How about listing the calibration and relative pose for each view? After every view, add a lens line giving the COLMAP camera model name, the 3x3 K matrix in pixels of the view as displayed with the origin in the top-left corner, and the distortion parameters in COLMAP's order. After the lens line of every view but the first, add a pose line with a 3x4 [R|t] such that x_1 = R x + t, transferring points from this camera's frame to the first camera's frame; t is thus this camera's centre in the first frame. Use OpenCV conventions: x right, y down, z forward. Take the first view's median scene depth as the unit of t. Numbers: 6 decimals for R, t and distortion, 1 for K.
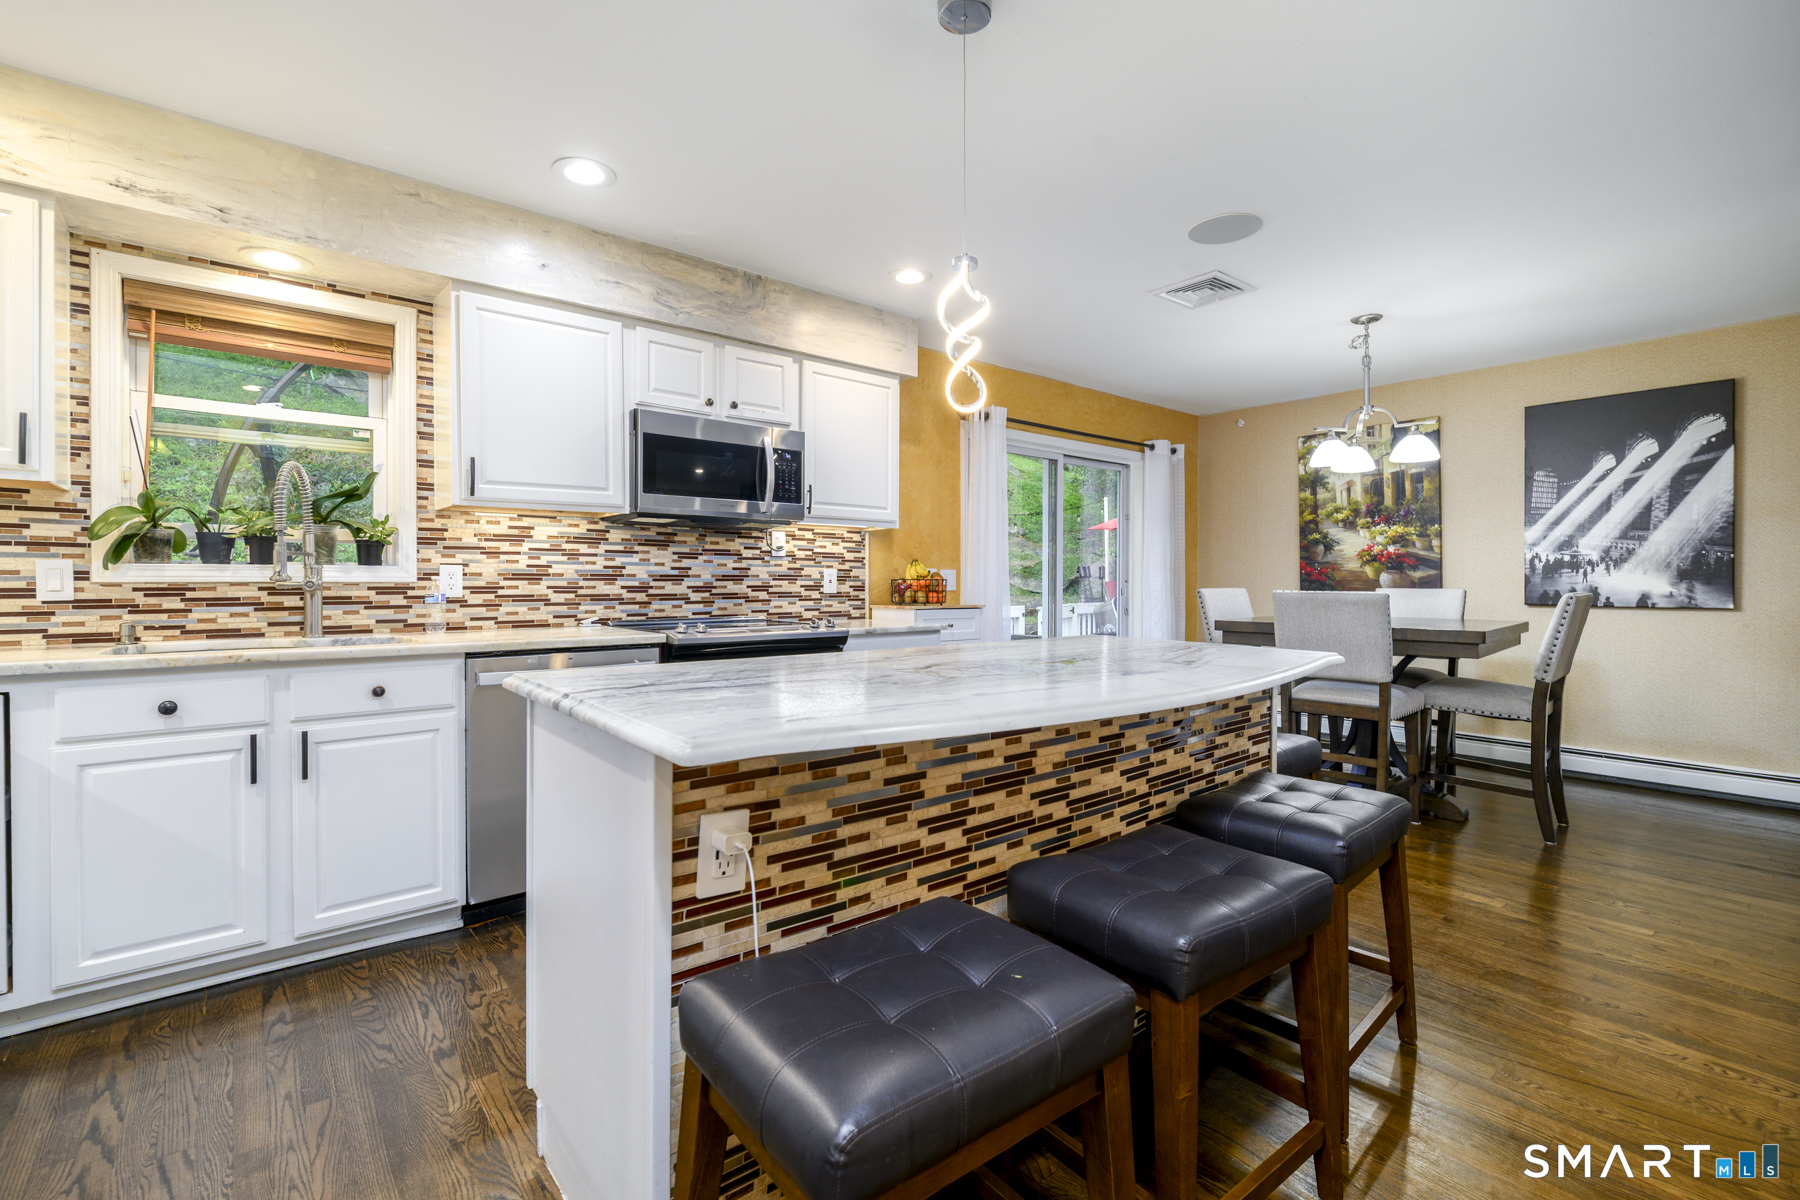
lens RADIAL K [[789.7, 0, 894.1], [0, 789.7, 592.4], [0, 0, 1]] dist [-0.002317, -0.000866]
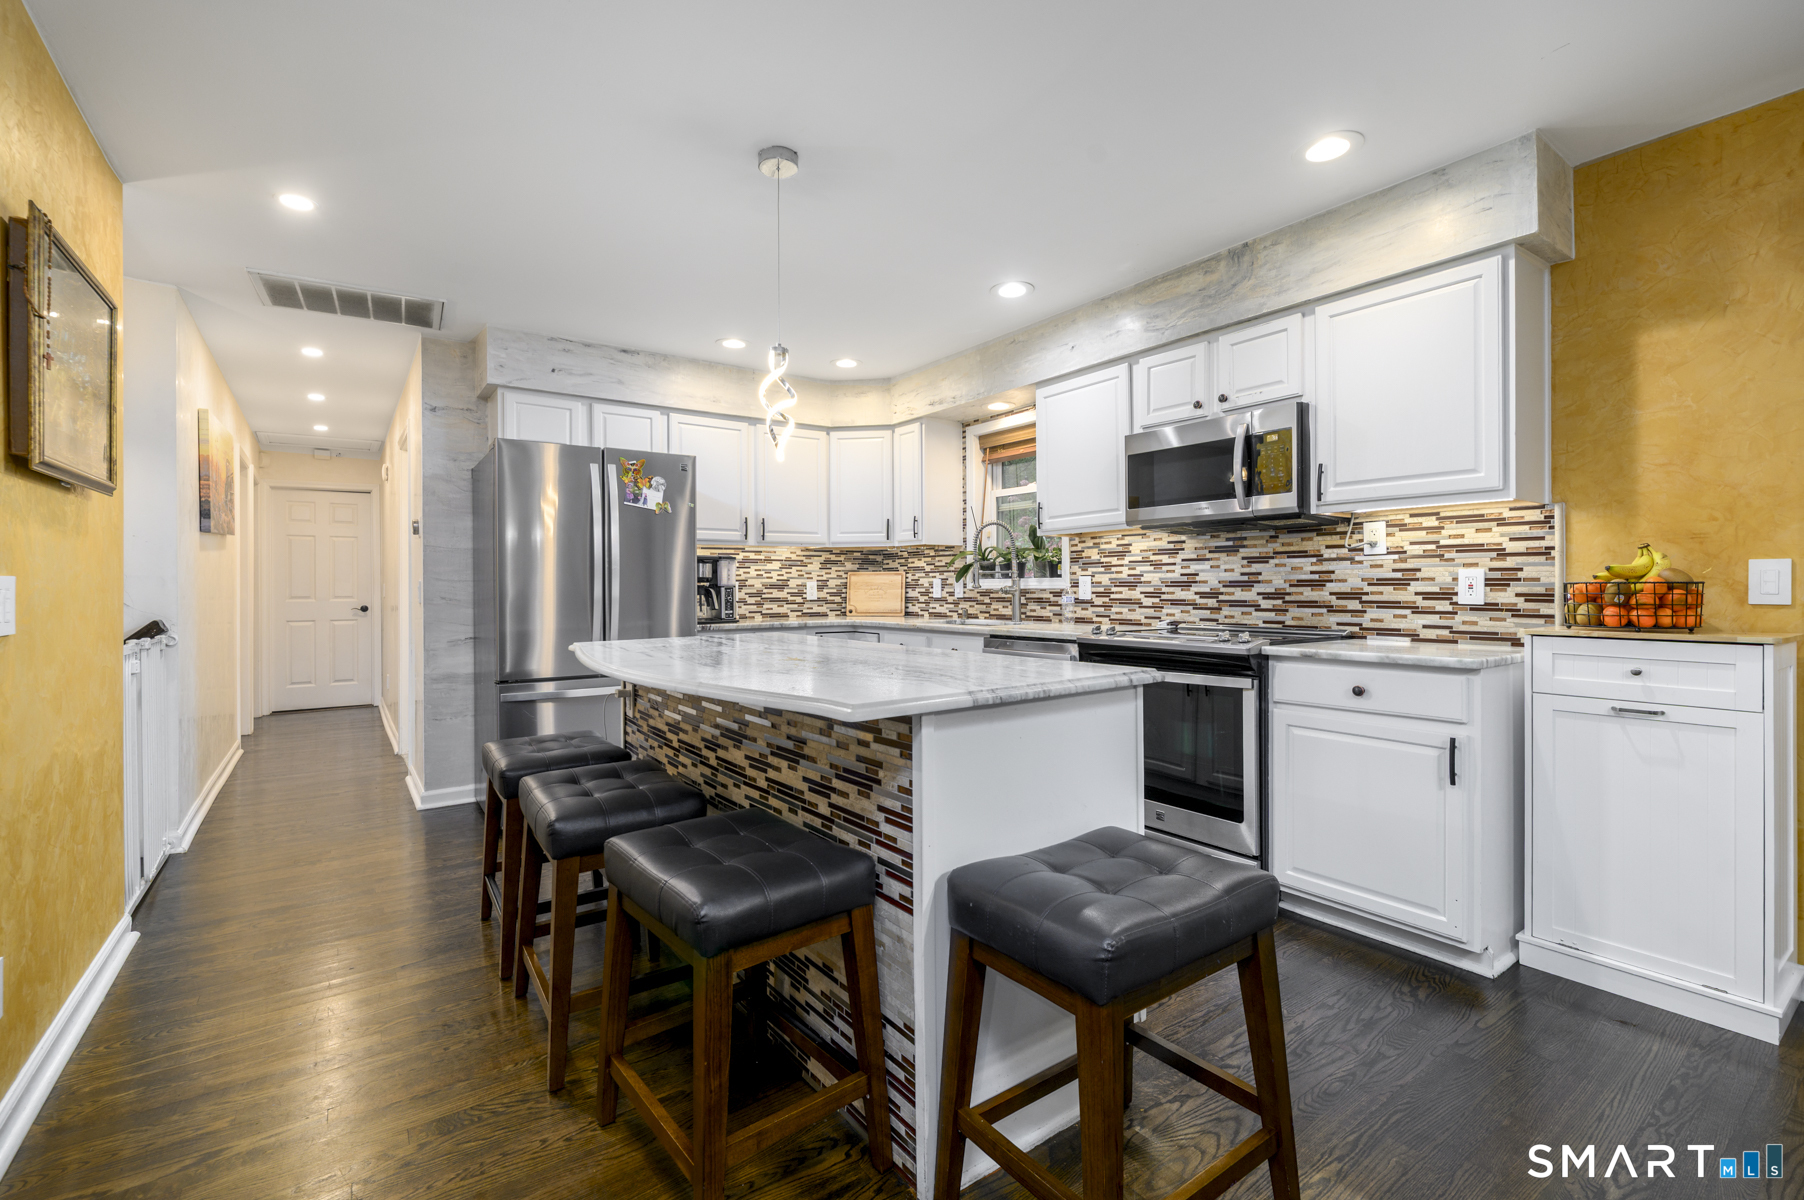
lens RADIAL K [[791.5, 0, 909.4], [0, 791.5, 587.5], [0, 0, 1]] dist [-0.002317, -0.000866]
pose [[-0.063352, -0.001938, -0.997989, 0.625914], [-0.011355, 0.999935, -0.001221, -0.007072], [0.997927, 0.011254, -0.063370, 0.577101]]
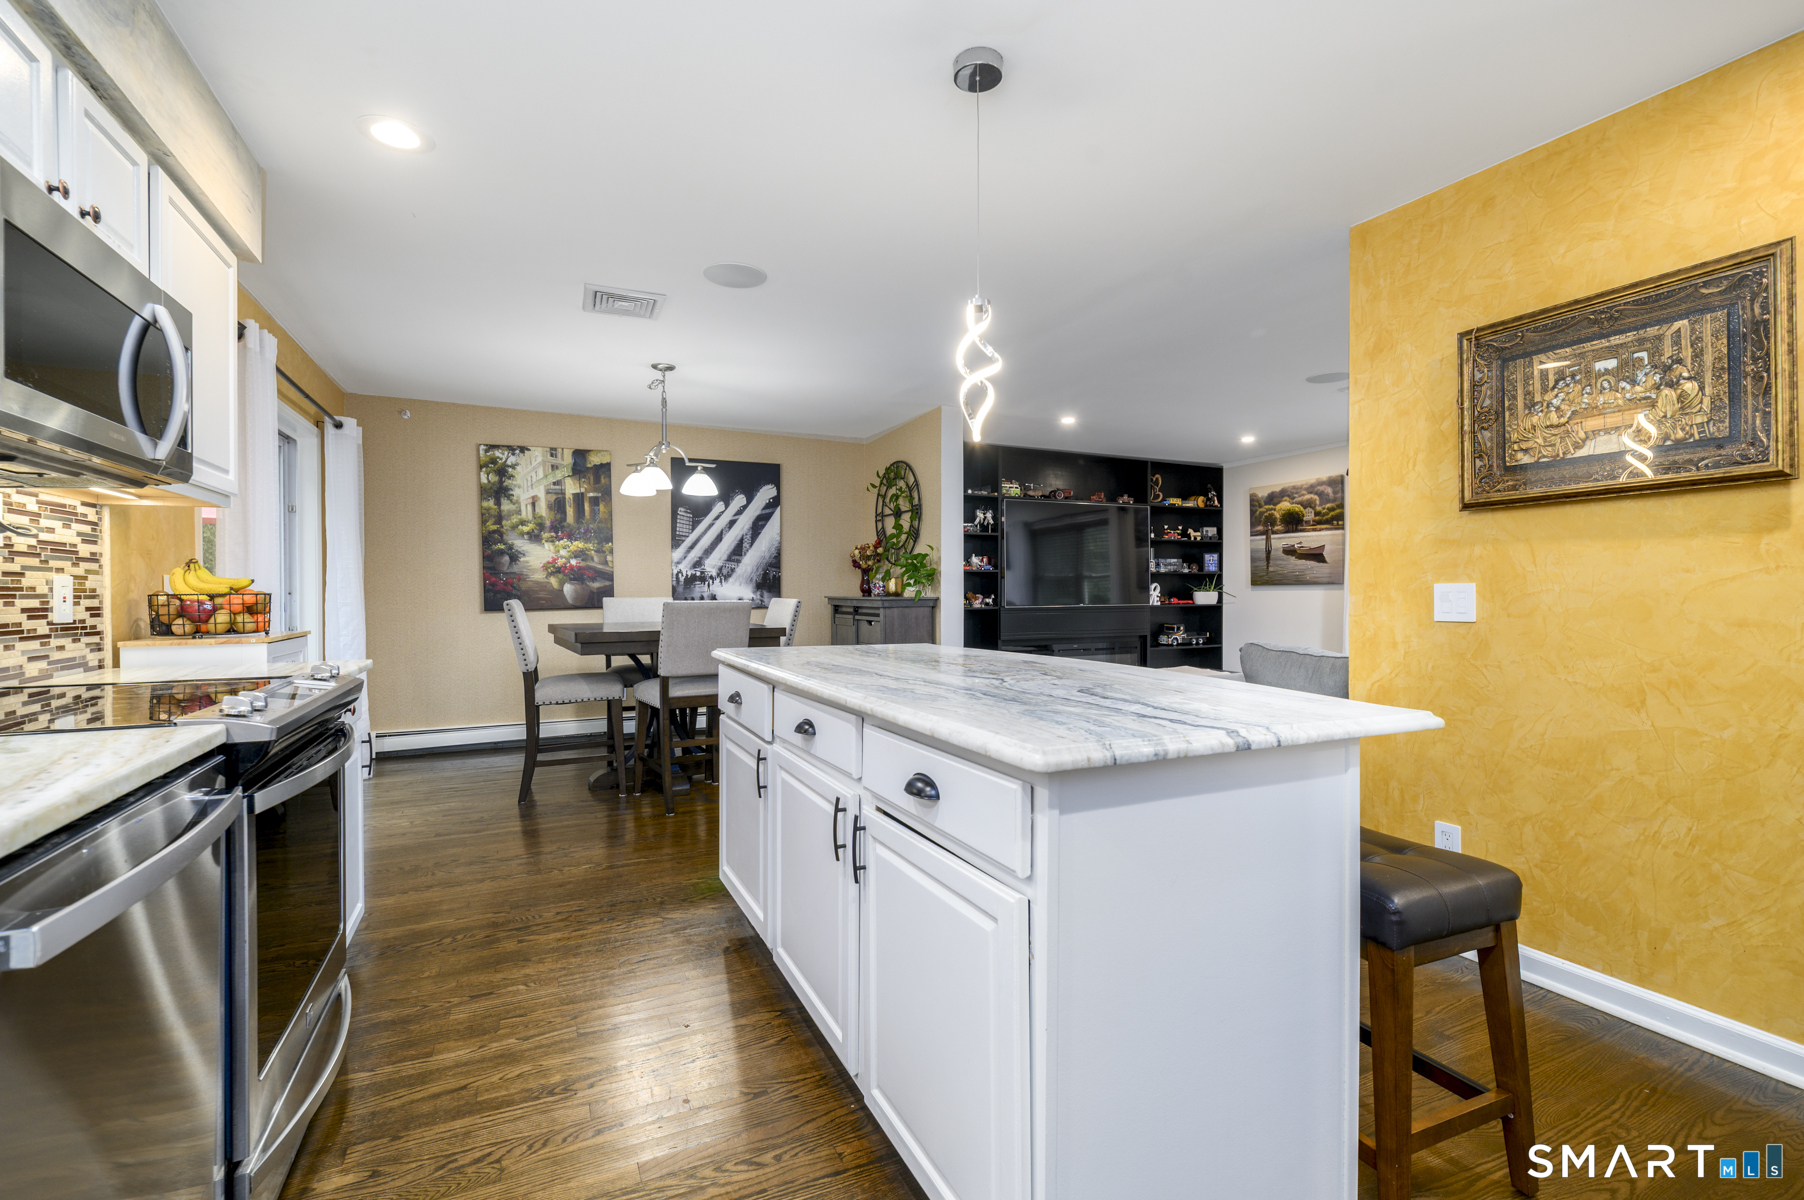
lens RADIAL K [[791.5, 0, 886.8], [0, 791.5, 597.2], [0, 0, 1]] dist [-0.002317, -0.000866]
pose [[0.255644, -0.013737, 0.966673, -0.438123], [0.016662, 0.999813, 0.009802, -0.011690], [-0.966627, 0.013601, 0.255825, 0.371428]]
